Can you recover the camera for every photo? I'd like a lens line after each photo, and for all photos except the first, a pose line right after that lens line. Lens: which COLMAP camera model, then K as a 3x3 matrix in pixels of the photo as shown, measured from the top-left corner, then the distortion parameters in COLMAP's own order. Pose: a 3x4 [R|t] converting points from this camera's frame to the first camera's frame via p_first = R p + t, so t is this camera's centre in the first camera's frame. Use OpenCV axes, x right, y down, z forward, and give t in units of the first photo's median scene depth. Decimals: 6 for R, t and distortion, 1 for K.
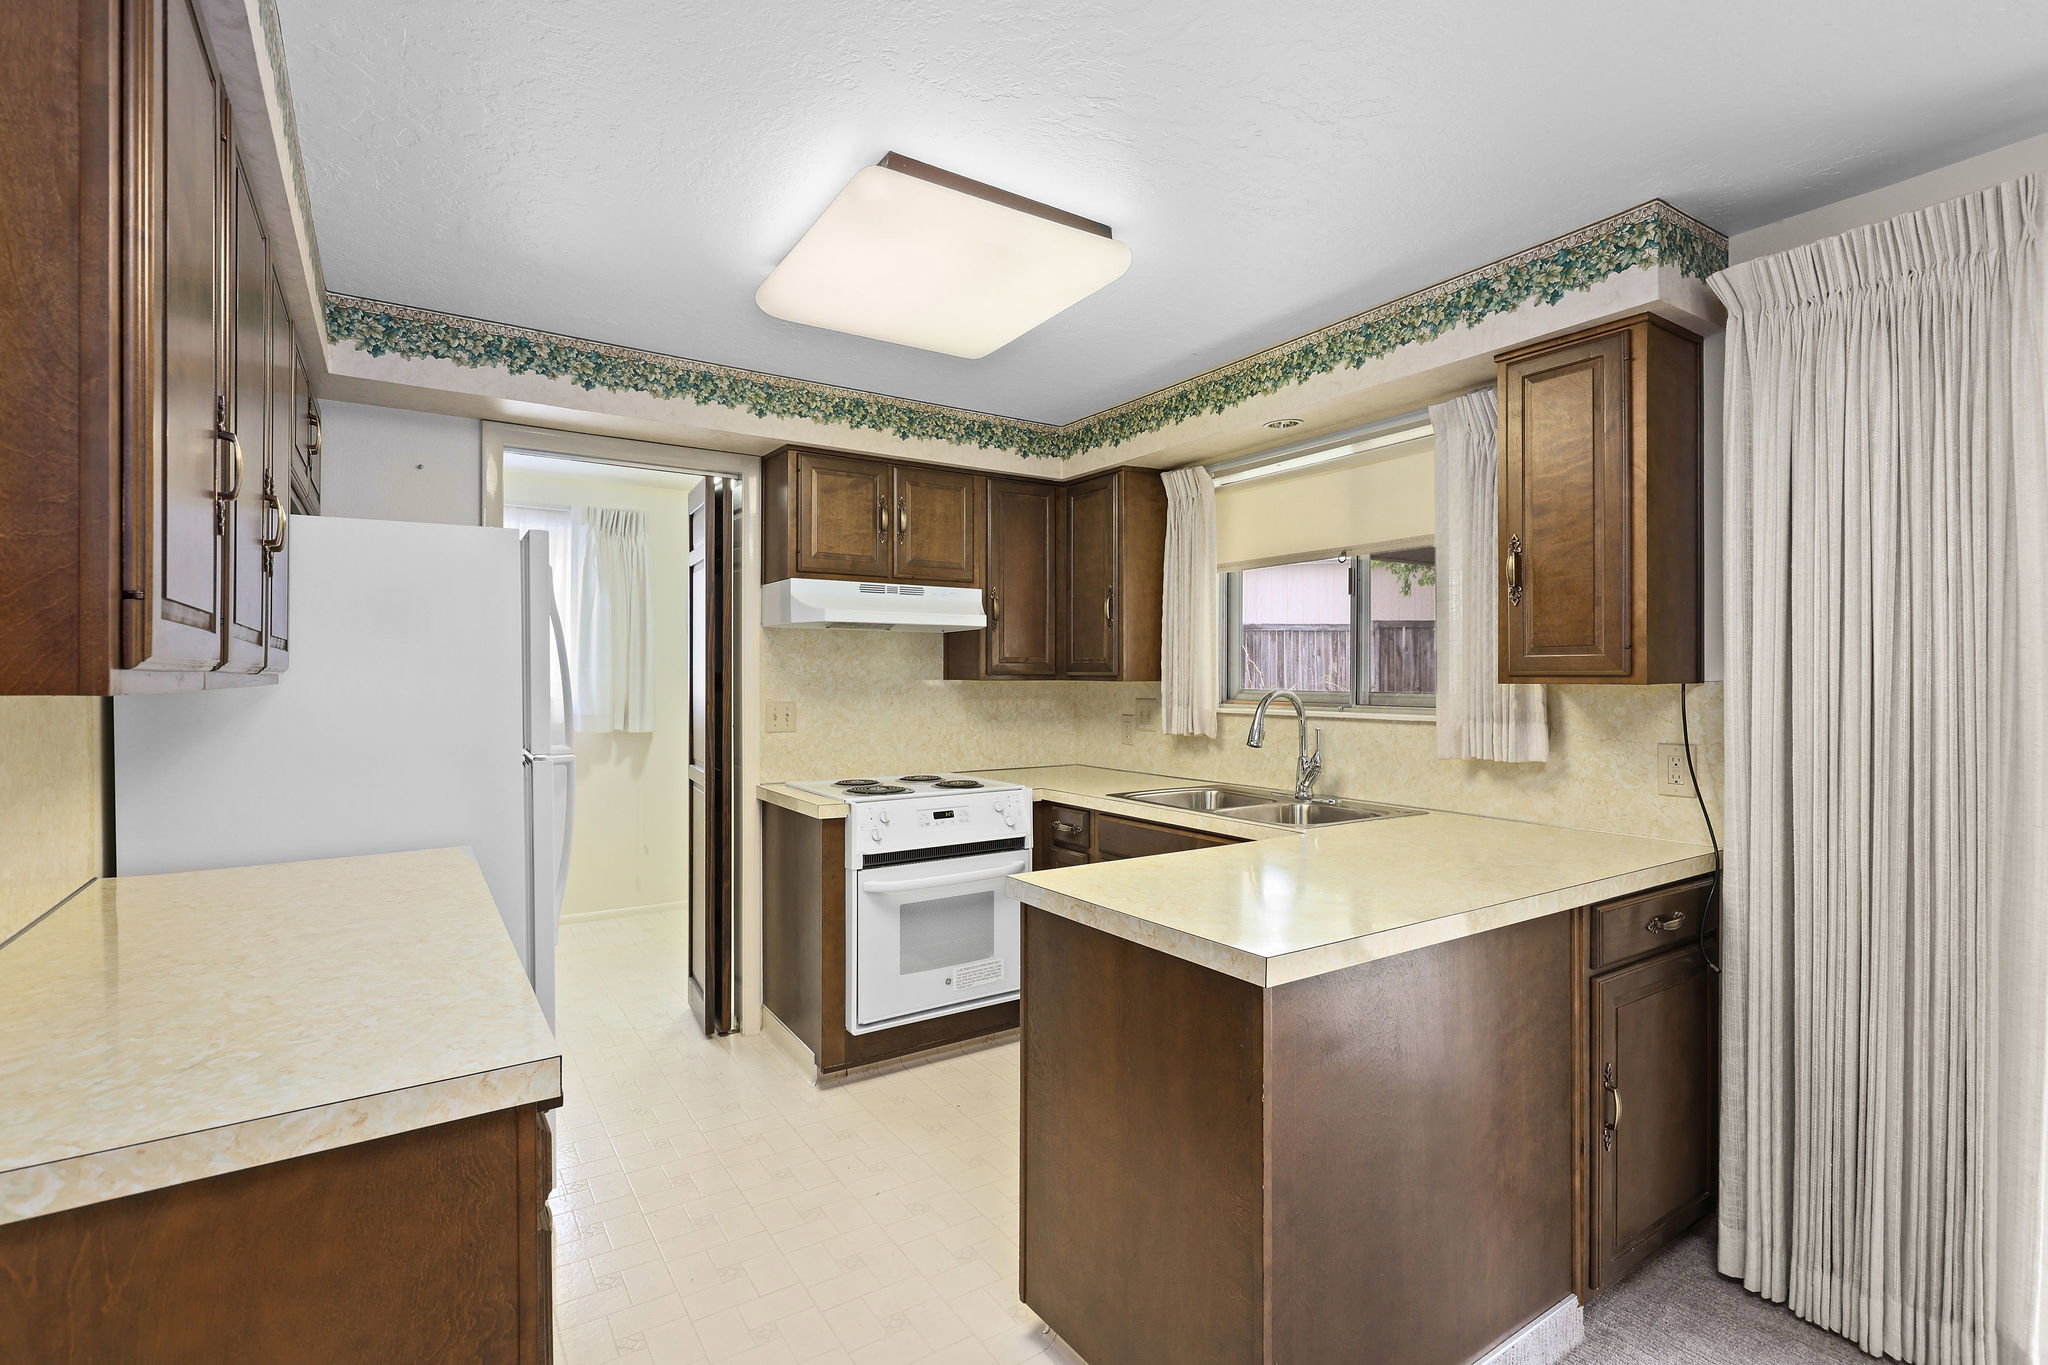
lens RADIAL K [[932.8, 0, 1024.2], [0, 932.8, 679.7], [0, 0, 1]] dist [0.002471, -0.000389]
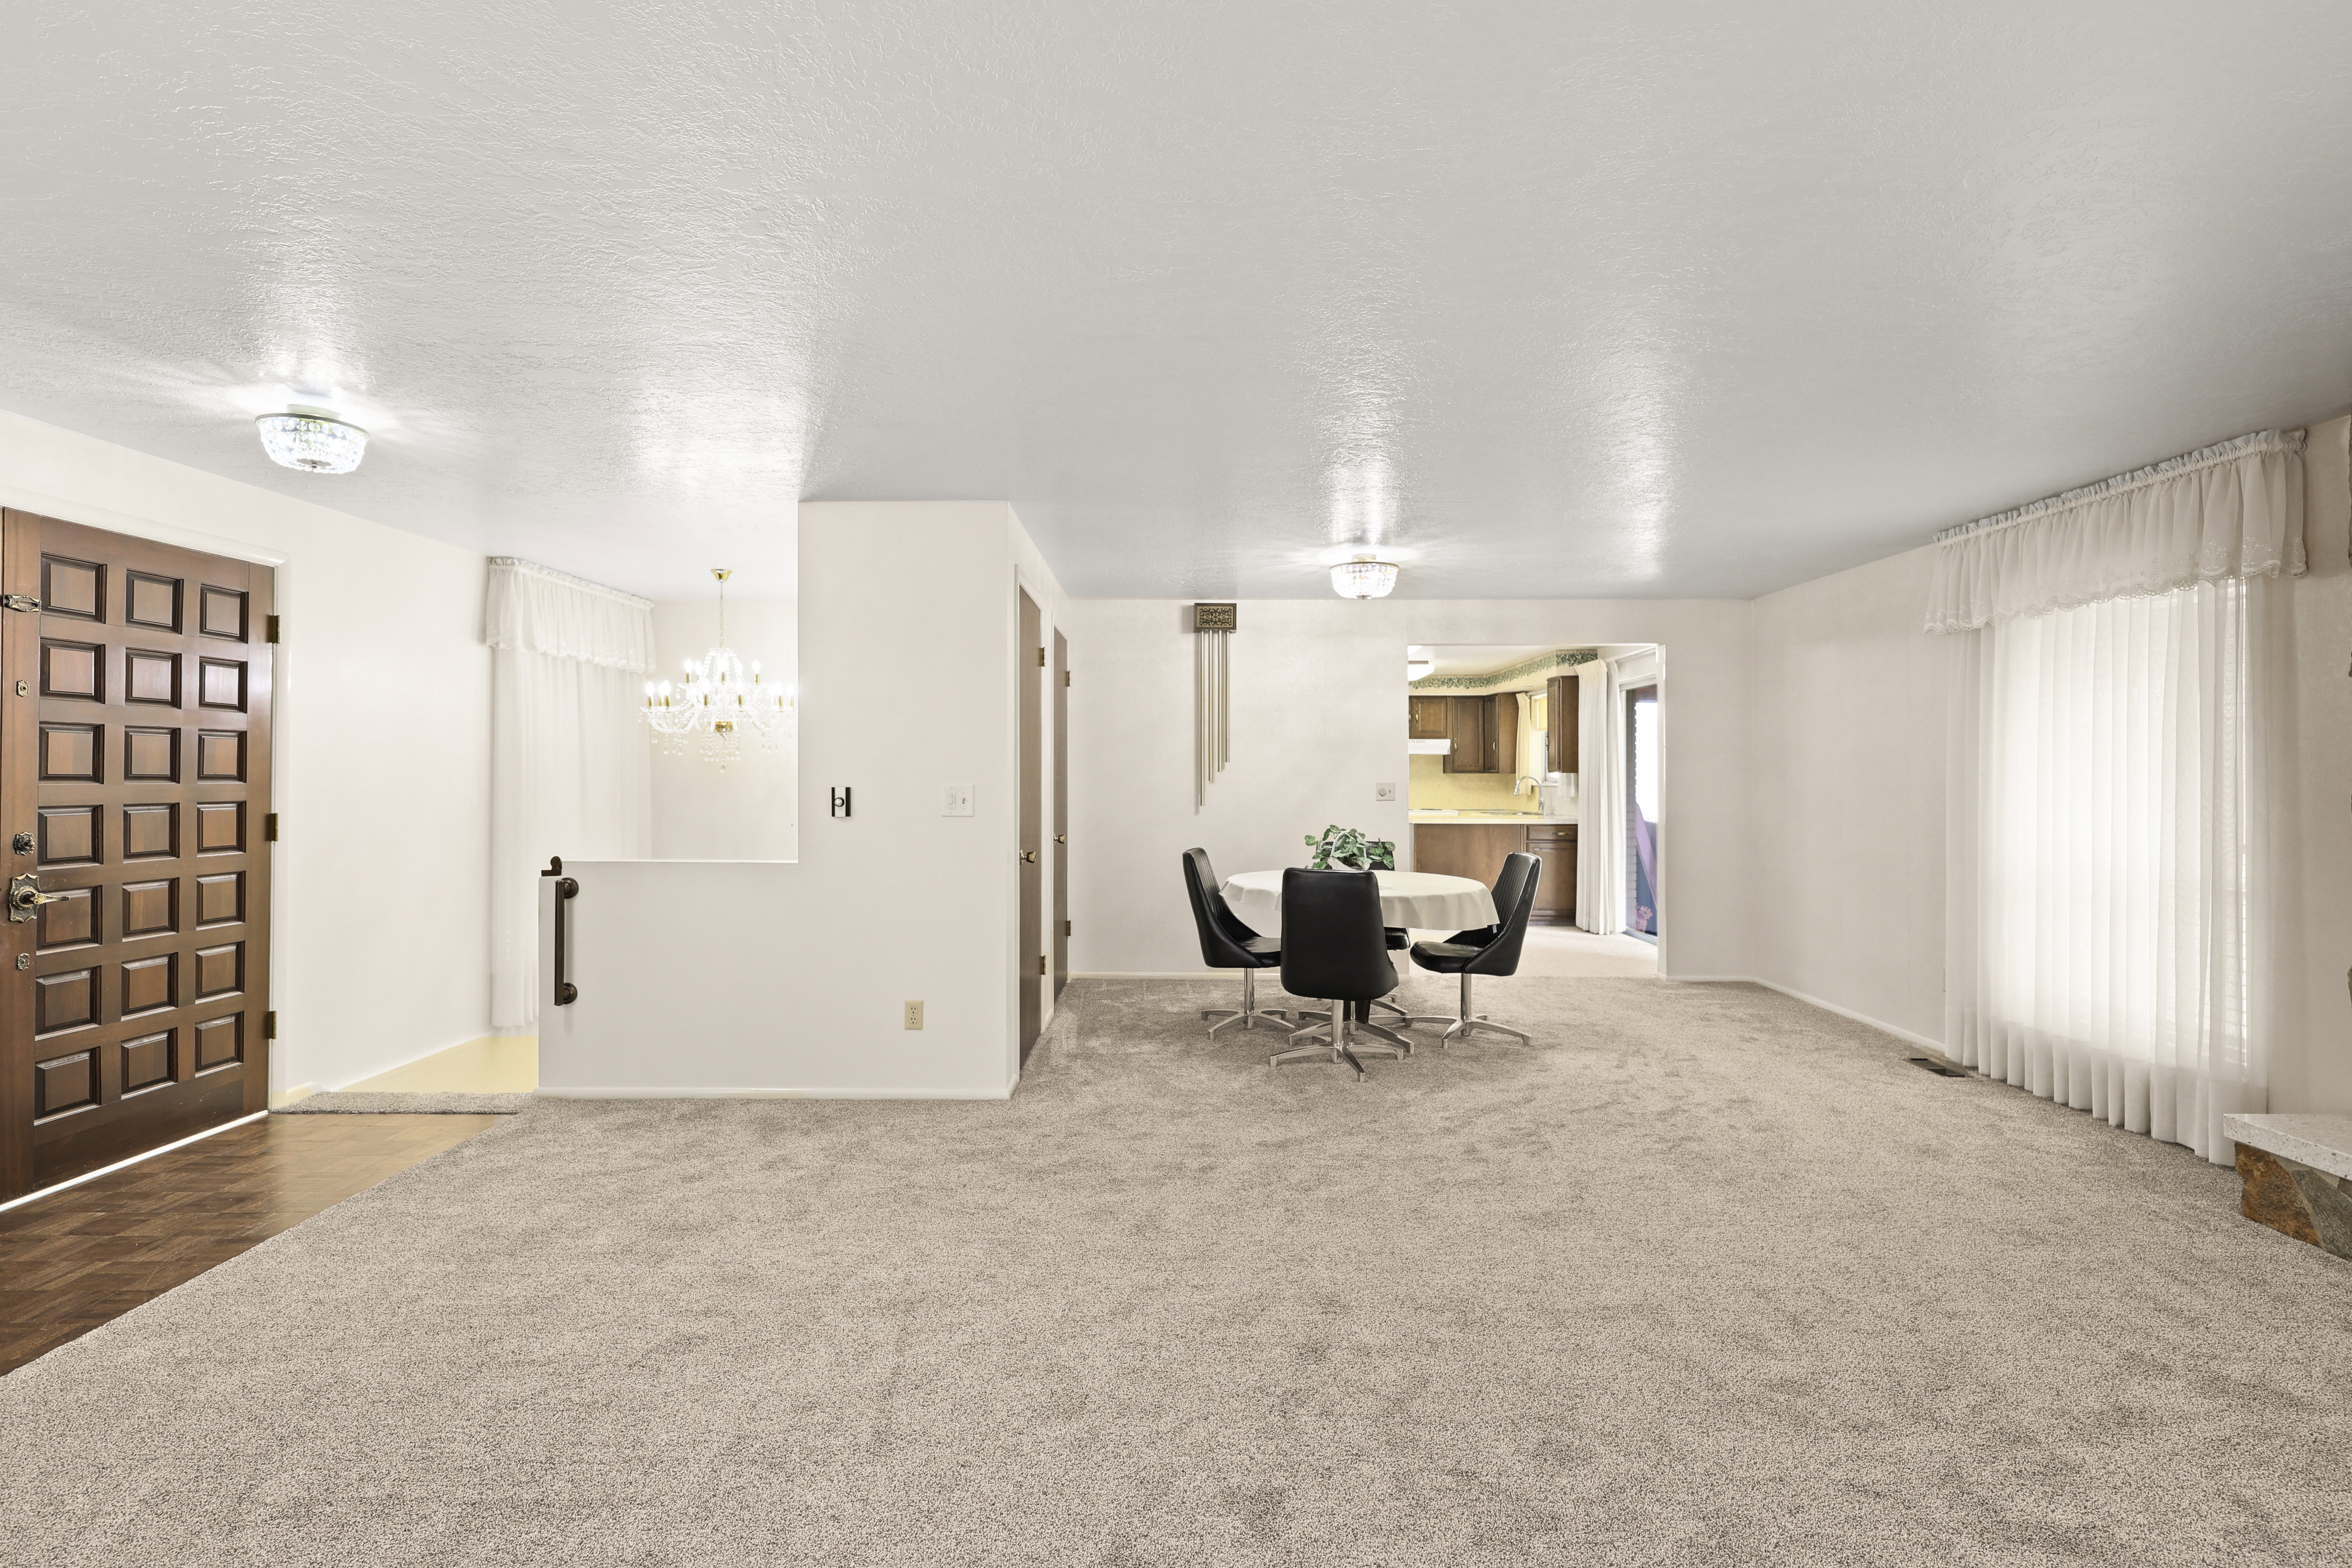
lens RADIAL K [[1071.2, 0, 1164.1], [0, 1071.2, 772.0], [0, 0, 1]] dist [0.002471, -0.000389]
pose [[0.819377, -0.001202, -0.573254, 1.295447], [-0.003651, 0.999967, -0.007315, 0.028243], [0.573243, 0.008086, 0.819345, -2.469765]]
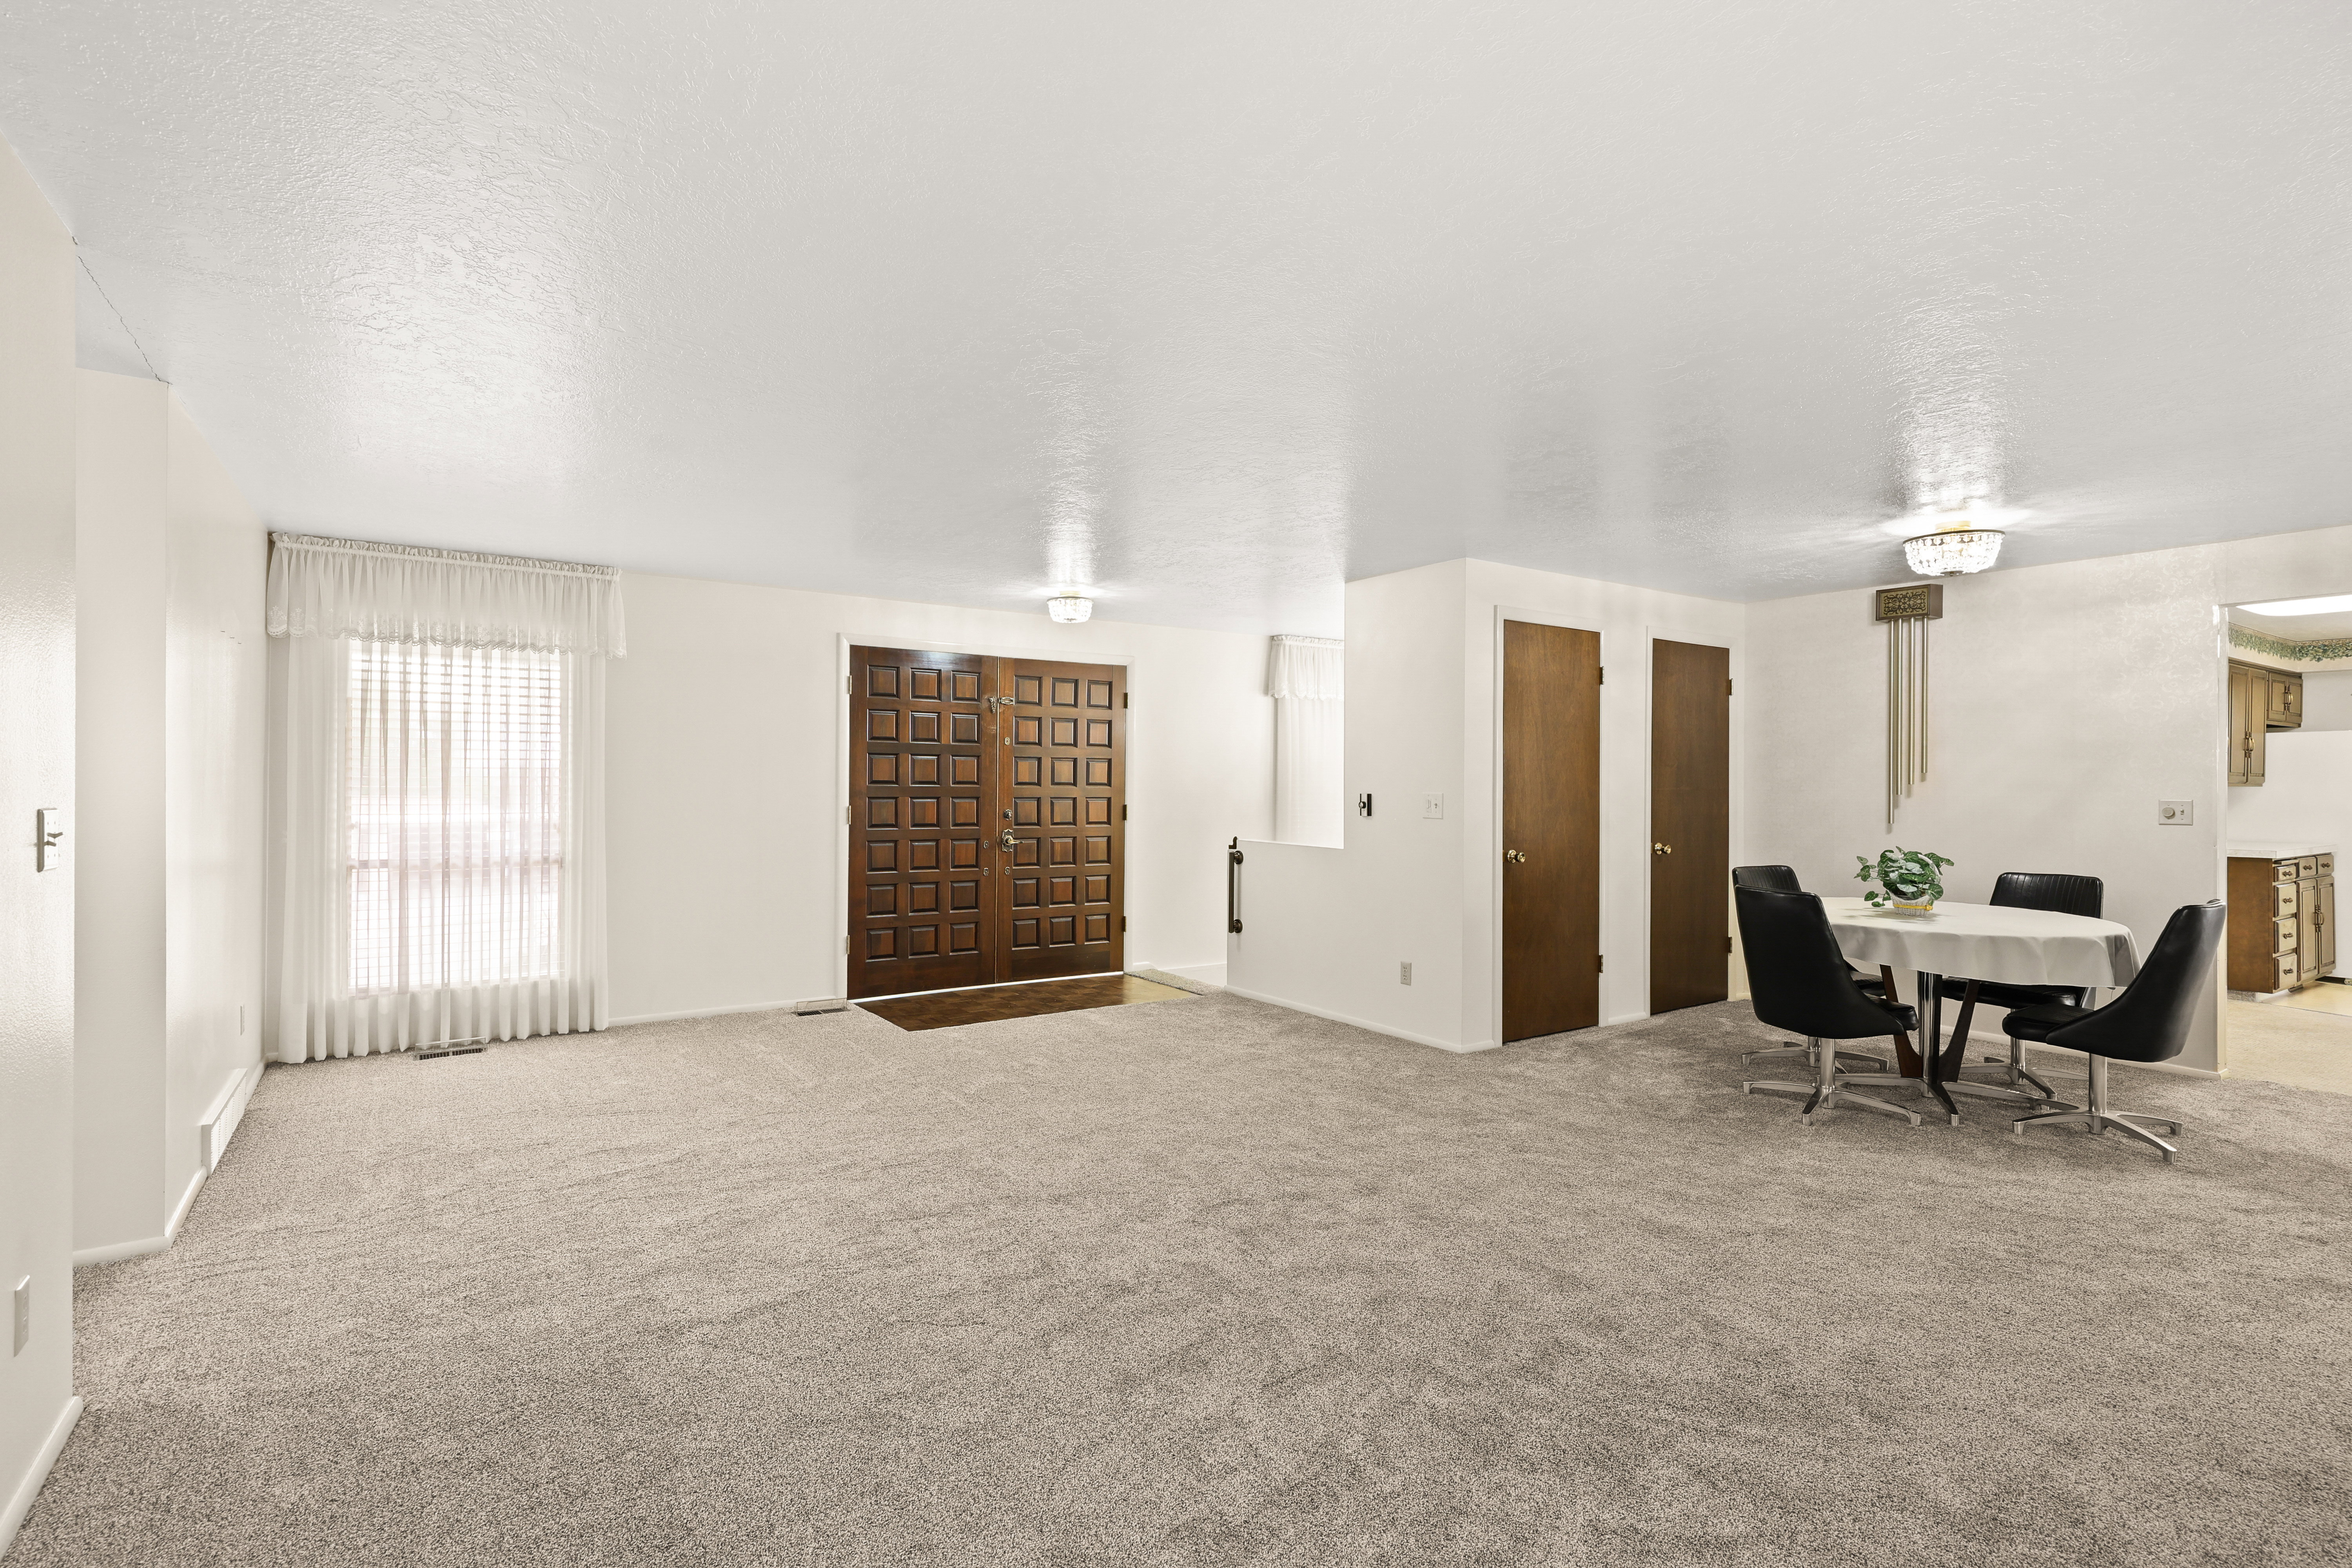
lens RADIAL K [[1104.9, 0, 1162.9], [0, 1104.9, 788.8], [0, 0, 1]] dist [0.000302, -0.000479]
pose [[-0.007234, 0.005551, -0.999958, 2.079351], [-0.012664, 0.999904, 0.005642, 0.024272], [0.999894, 0.012705, -0.007163, -1.891758]]
